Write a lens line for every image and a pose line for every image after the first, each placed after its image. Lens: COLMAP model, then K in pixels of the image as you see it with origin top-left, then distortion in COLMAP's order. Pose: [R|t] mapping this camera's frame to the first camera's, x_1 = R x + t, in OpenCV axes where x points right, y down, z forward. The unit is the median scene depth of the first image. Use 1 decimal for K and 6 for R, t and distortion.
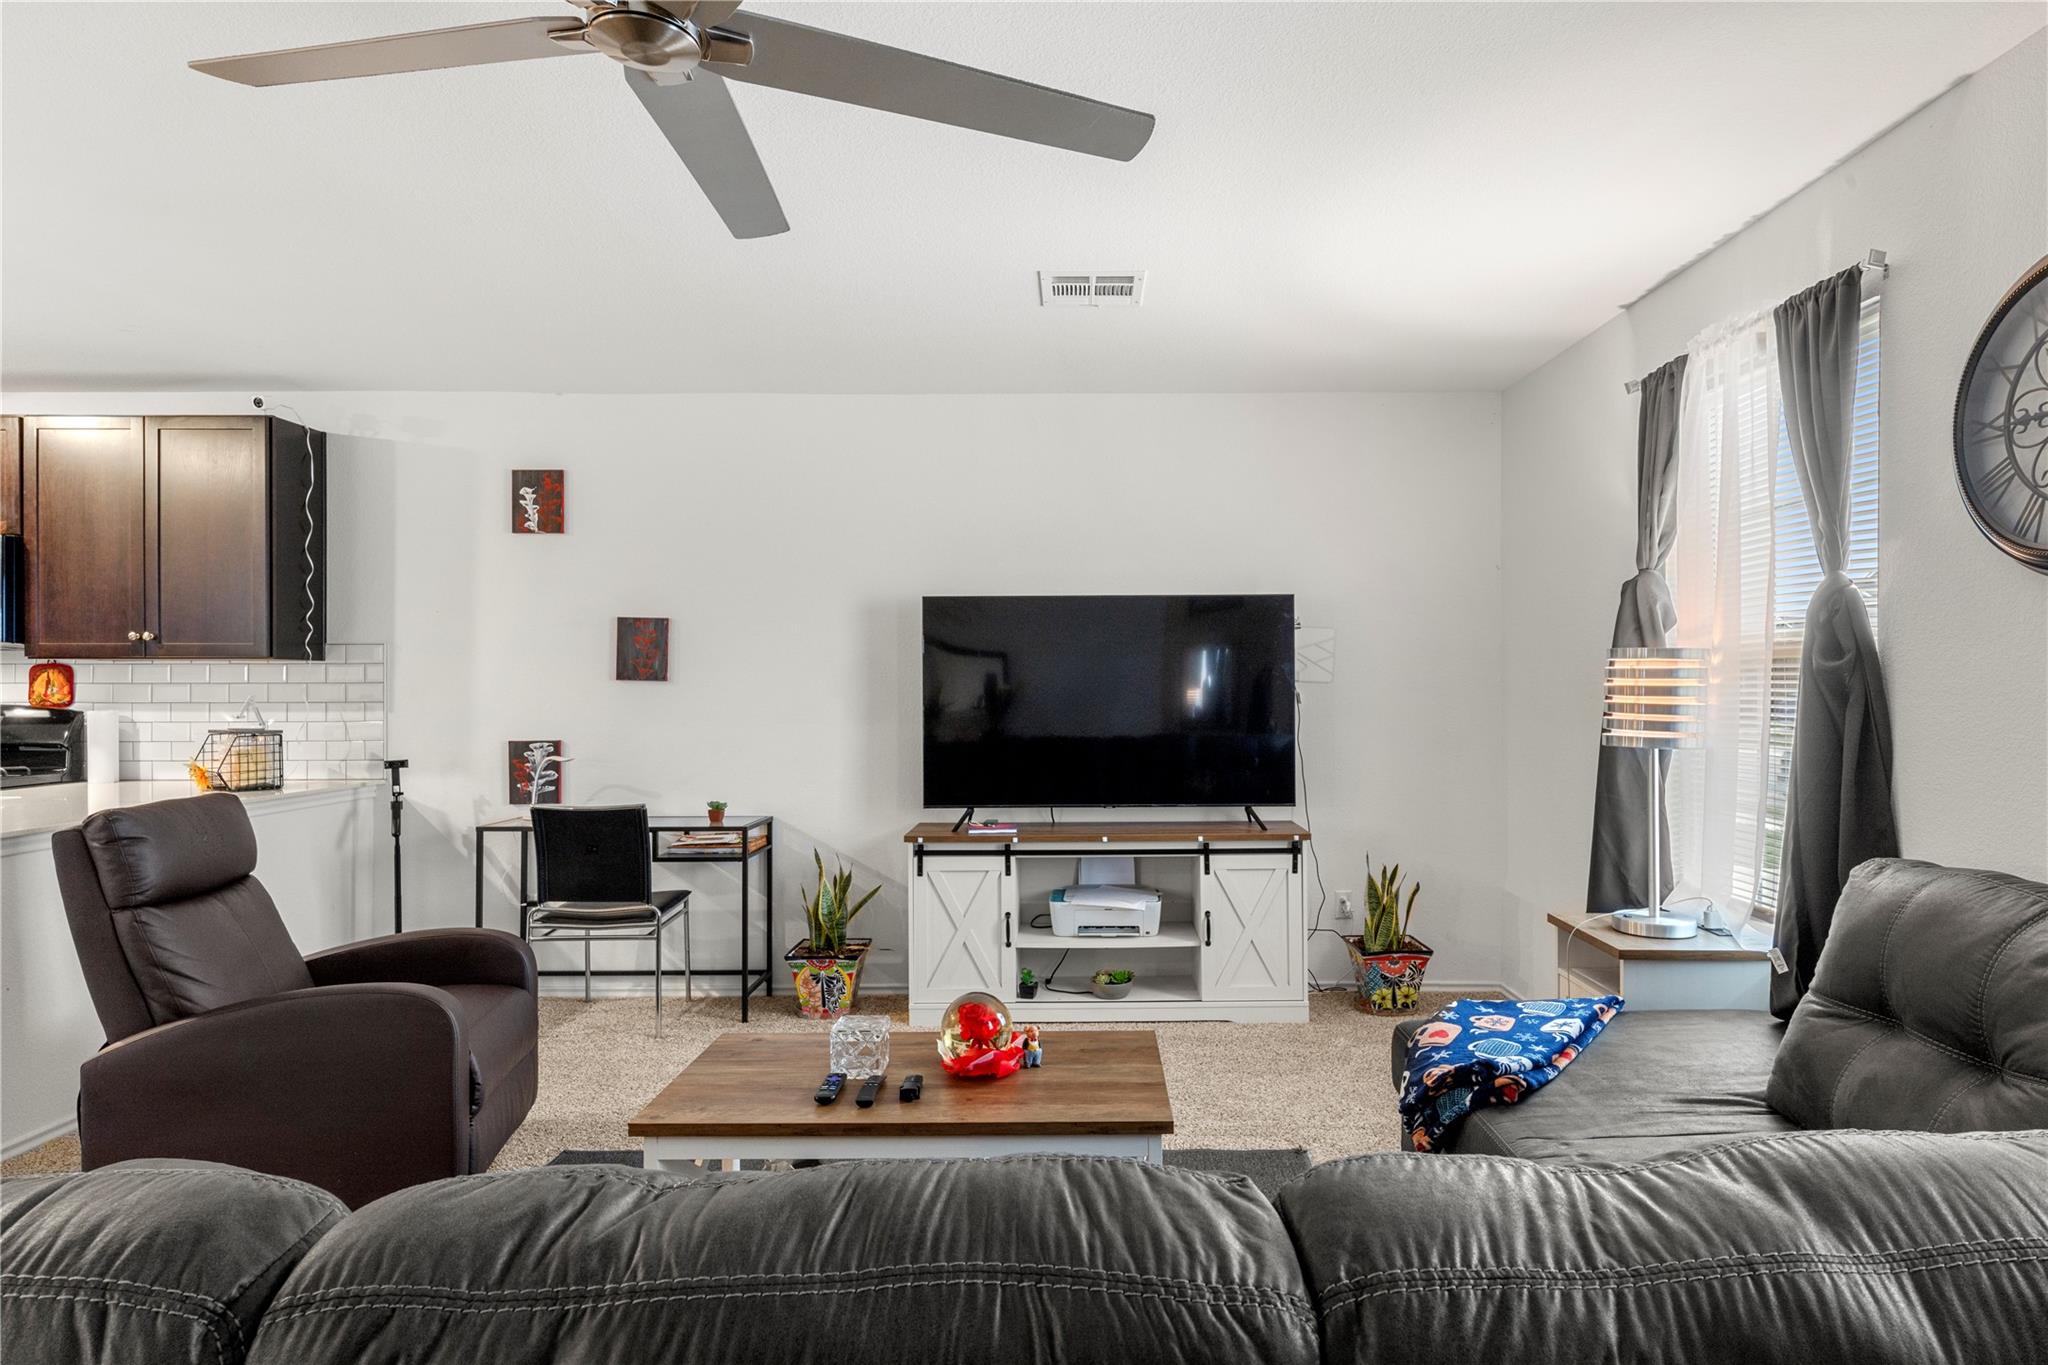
lens RADIAL K [[1147.5, 0, 1027.5], [0, 1147.5, 677.3], [0, 0, 1]] dist [-0.000031, 0.000259]
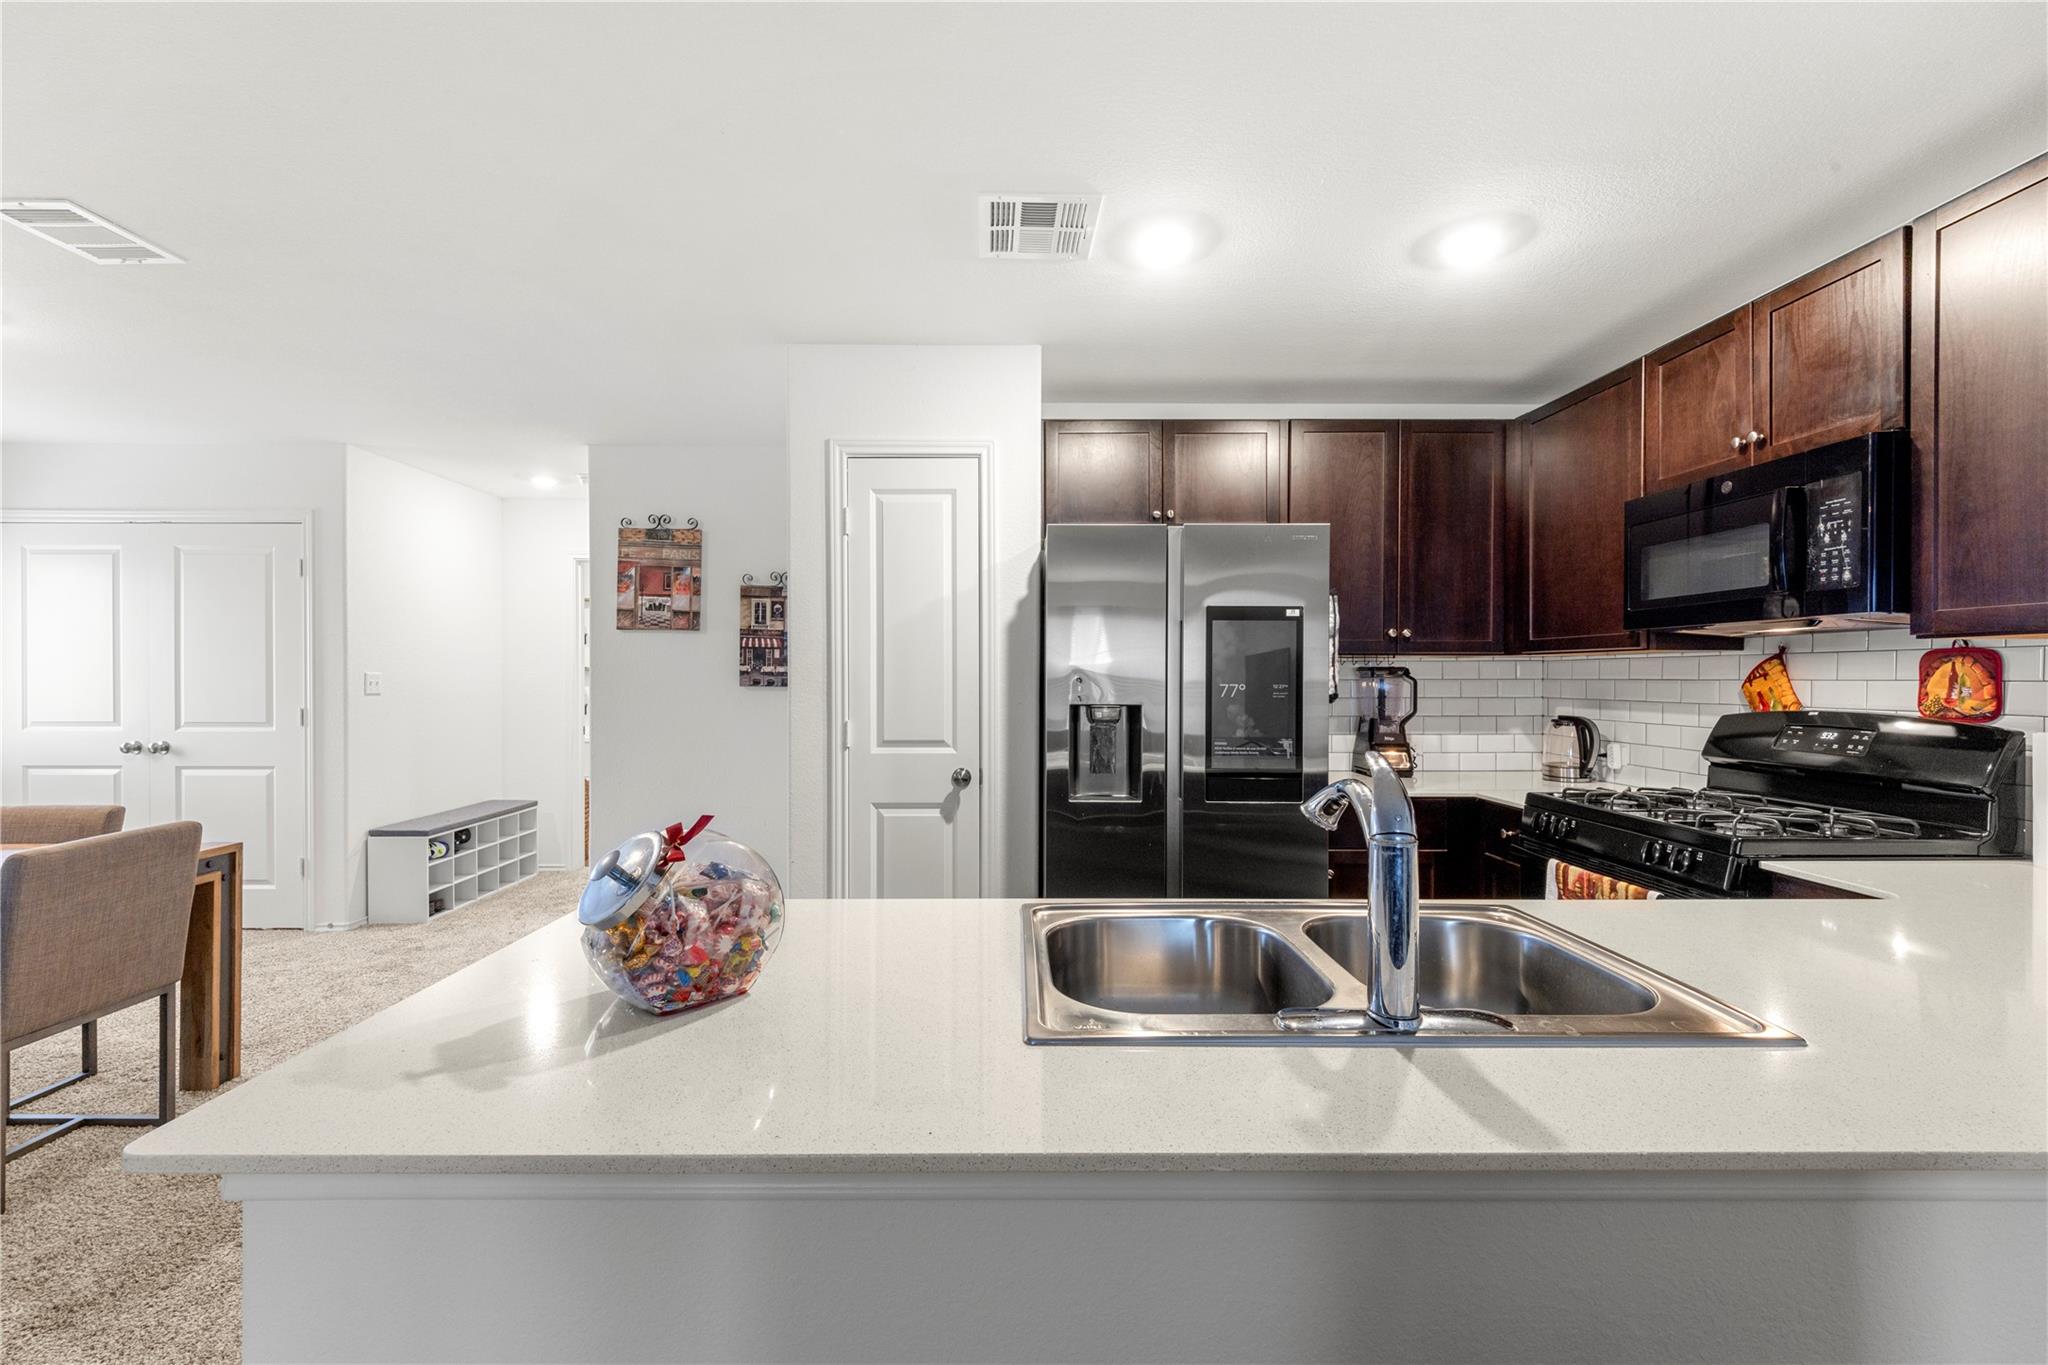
lens RADIAL K [[872.3, 0, 1022.7], [0, 872.3, 685.4], [0, 0, 1]] dist [-0.000830, 0.000034]
pose [[0.051077, 0.004423, -0.998685, -0.429756], [-0.006333, 0.999972, 0.004105, 0.008914], [0.998675, 0.006115, 0.051103, 0.498548]]
